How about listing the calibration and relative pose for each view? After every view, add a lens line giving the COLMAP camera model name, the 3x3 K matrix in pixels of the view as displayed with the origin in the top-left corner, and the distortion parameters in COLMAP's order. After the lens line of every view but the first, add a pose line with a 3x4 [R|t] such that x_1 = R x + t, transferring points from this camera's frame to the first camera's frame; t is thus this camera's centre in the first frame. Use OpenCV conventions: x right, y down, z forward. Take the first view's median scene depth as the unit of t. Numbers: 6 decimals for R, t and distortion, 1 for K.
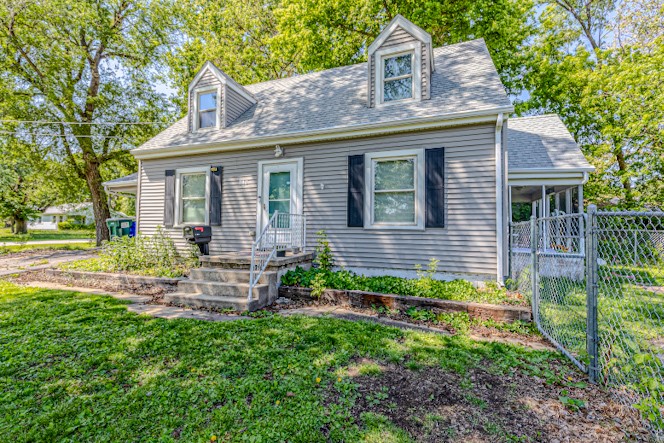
lens RADIAL K [[292.1, 0, 331.4], [0, 292.1, 223.2], [0, 0, 1]] dist [0.003075, 0.000231]
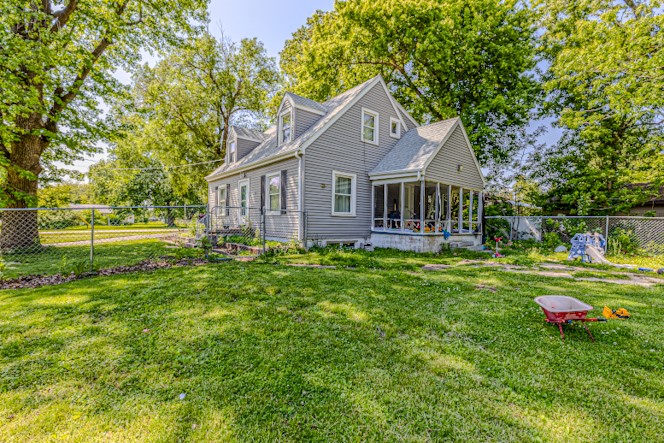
lens RADIAL K [[292.1, 0, 332.2], [0, 292.1, 221.6], [0, 0, 1]] dist [0.003075, 0.000231]
pose [[0.866274, 0.004676, -0.499547, 1.308574], [0.006751, 0.999755, 0.021064, 0.022516], [0.499523, -0.021620, 0.866031, -0.372008]]
